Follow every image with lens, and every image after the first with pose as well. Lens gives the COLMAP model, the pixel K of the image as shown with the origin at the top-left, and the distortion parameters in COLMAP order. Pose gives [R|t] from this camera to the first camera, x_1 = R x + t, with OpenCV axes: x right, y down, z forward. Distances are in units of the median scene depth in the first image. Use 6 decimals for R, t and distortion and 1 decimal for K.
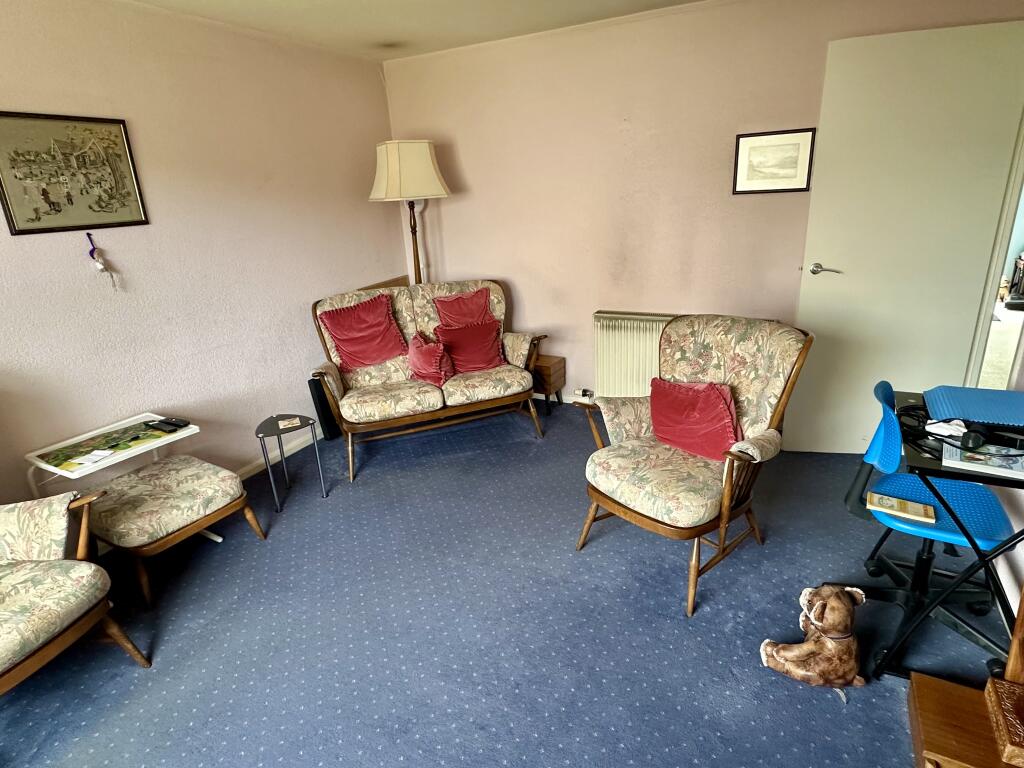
lens RADIAL K [[576.1, 0, 512.0], [0, 576.1, 384.0], [0, 0, 1]] dist [0.000482, -0.000474]
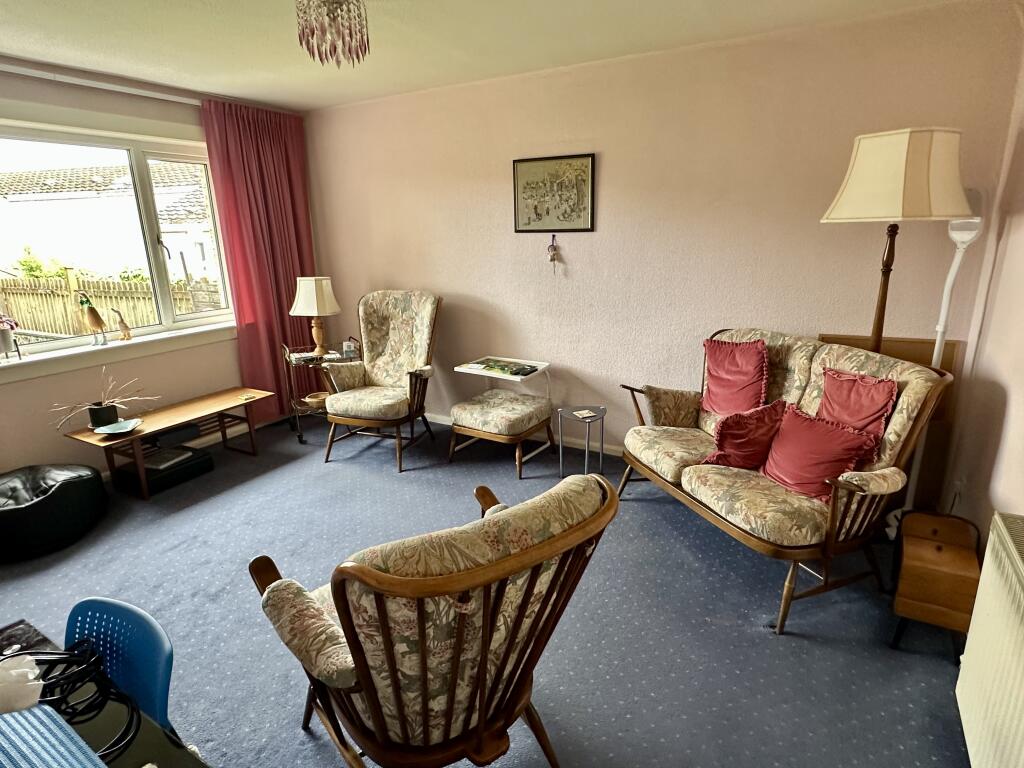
lens RADIAL K [[576.1, 0, 512.0], [0, 576.1, 384.0], [0, 0, 1]] dist [0.000482, -0.000474]
pose [[-0.039554, 0.315039, -0.948254, 0.781363], [-0.306616, 0.899387, 0.311593, -0.342216], [0.951011, 0.303075, 0.061021, 0.916846]]
